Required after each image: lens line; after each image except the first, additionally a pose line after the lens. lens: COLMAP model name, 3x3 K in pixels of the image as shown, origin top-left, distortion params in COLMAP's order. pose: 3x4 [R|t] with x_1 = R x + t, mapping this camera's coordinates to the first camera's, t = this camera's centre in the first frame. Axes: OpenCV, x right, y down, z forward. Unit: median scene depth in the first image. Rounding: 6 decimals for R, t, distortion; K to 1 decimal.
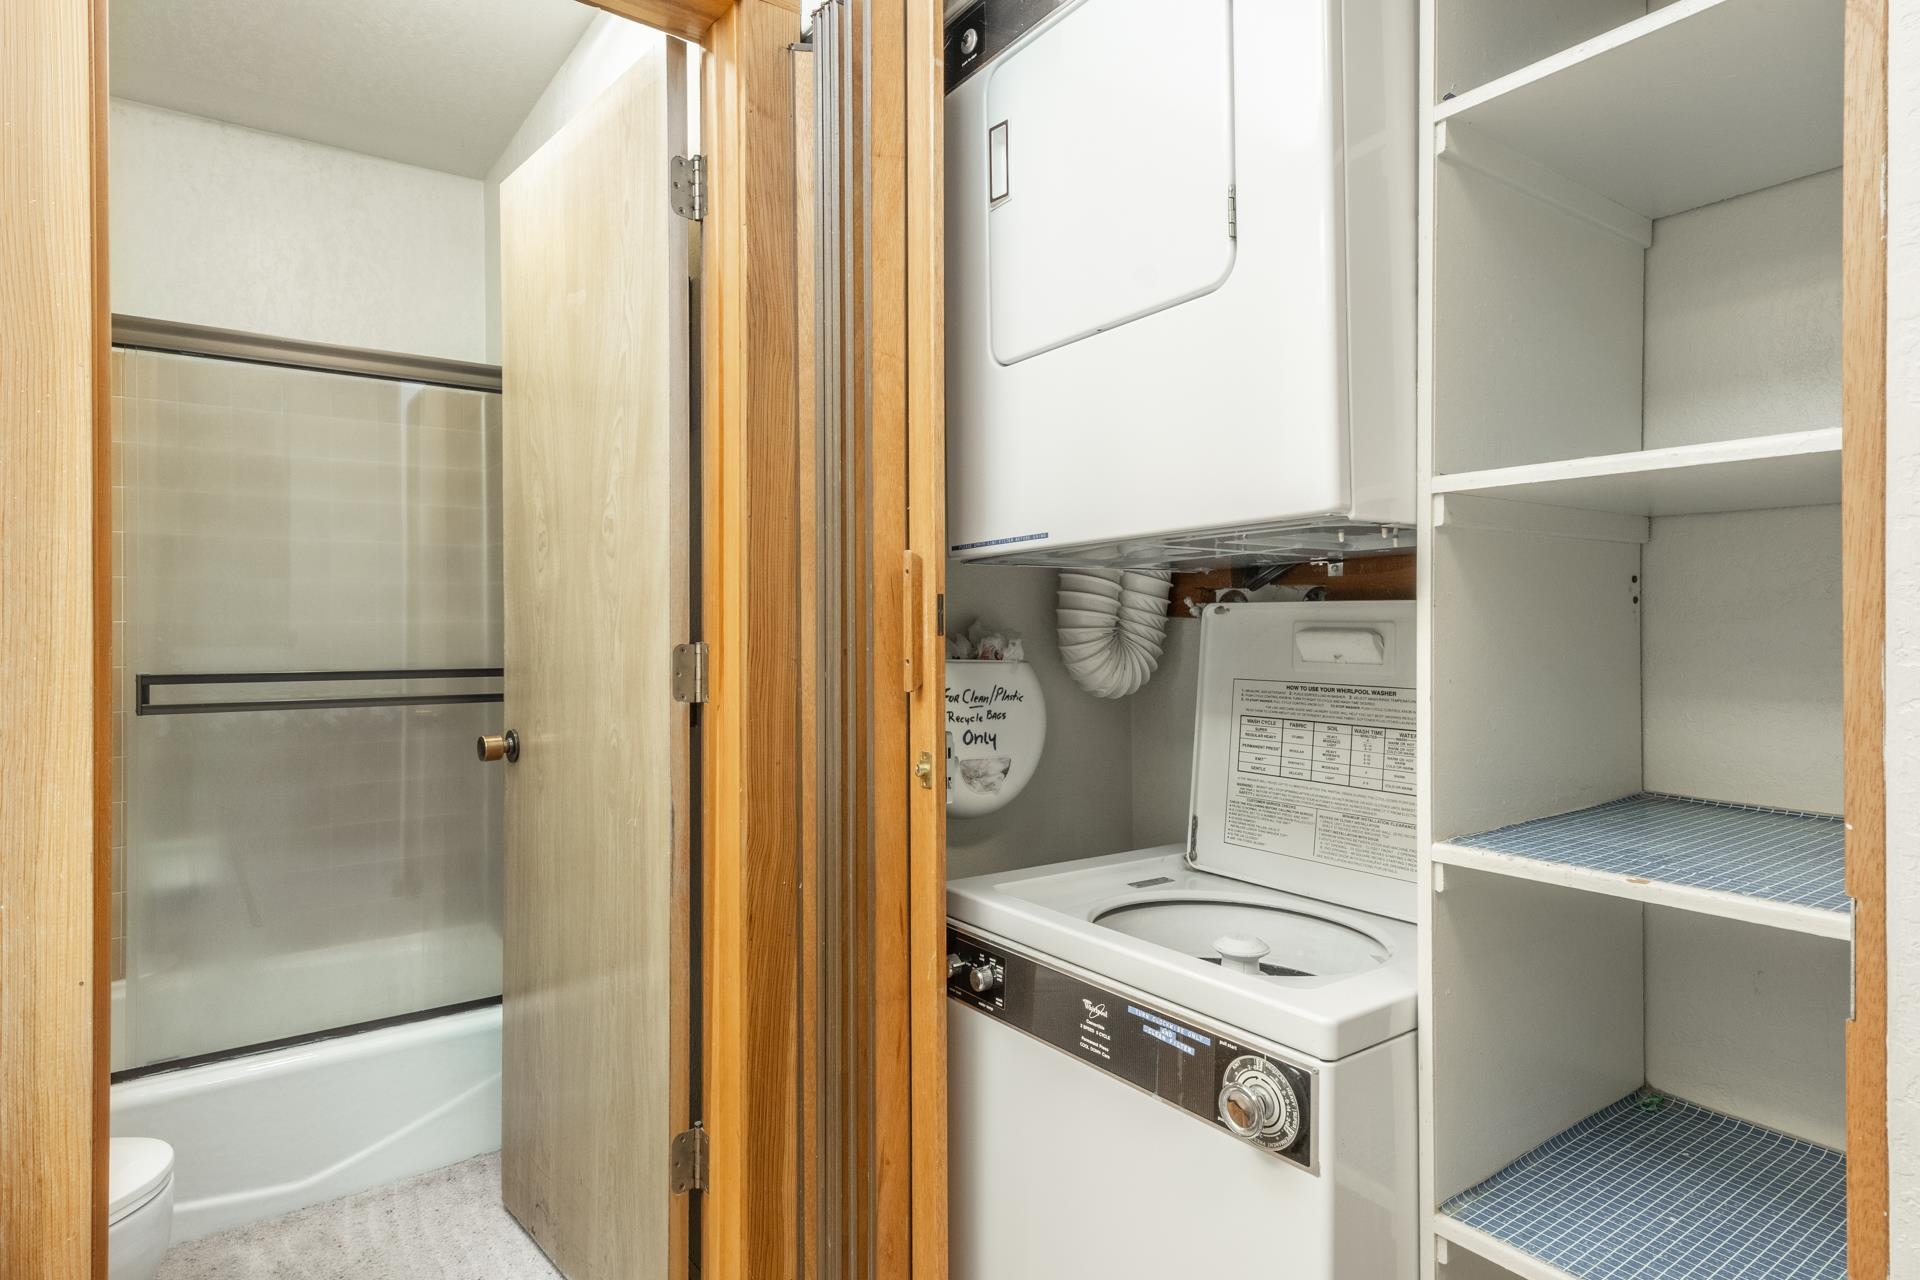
lens RADIAL K [[1018.7, 0, 900.3], [0, 1018.7, 618.6], [0, 0, 1]] dist [0.019087, -0.000685]
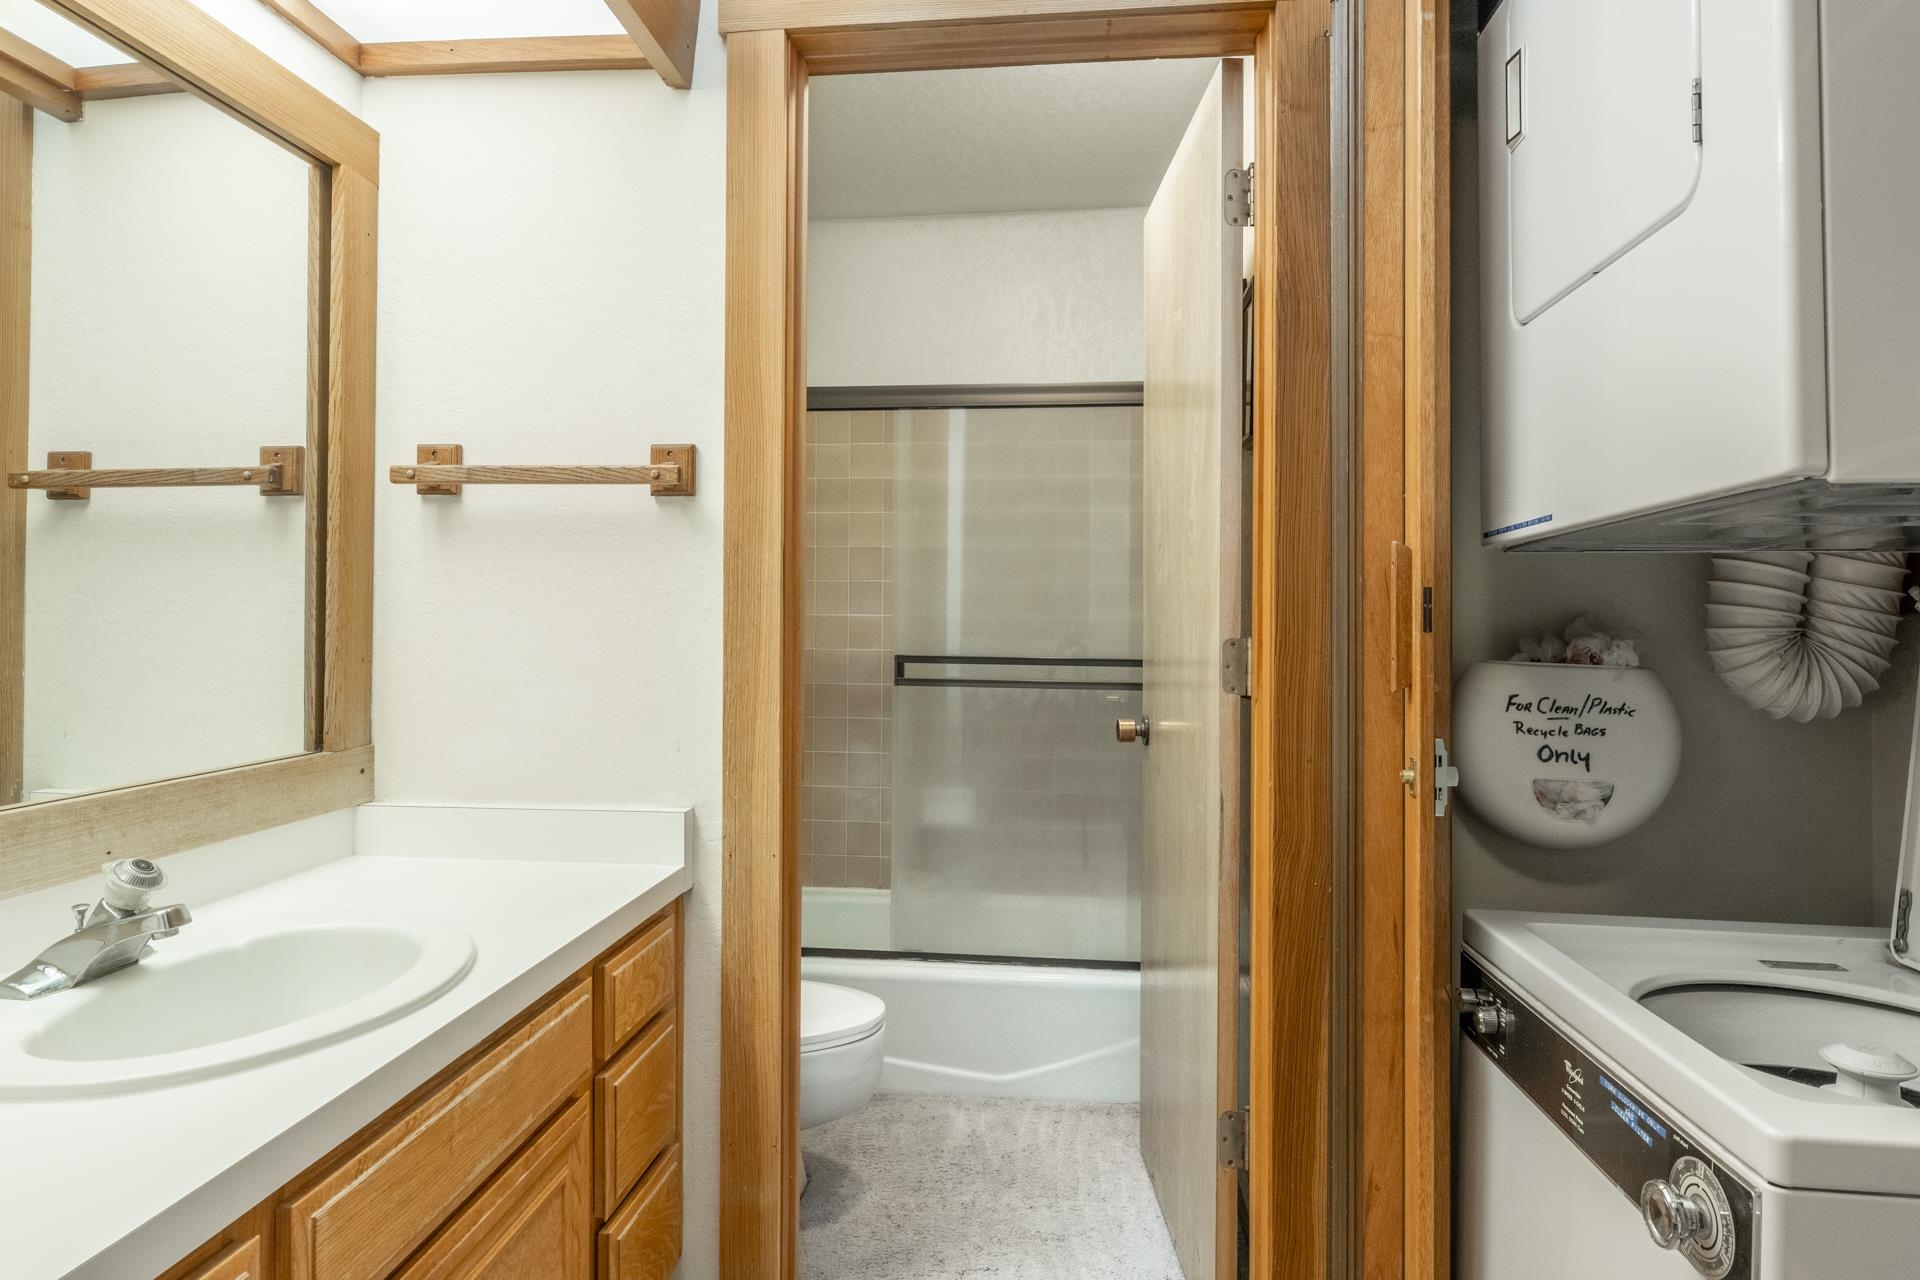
lens RADIAL K [[1067.7, 0, 942.2], [0, 1067.7, 604.3], [0, 0, 1]] dist [-0.005412, -0.001069]
pose [[0.761739, -0.001610, -0.647882, 0.259925], [-0.005650, 0.999942, -0.009128, 0.002086], [0.647859, 0.010614, 0.761686, -0.013275]]
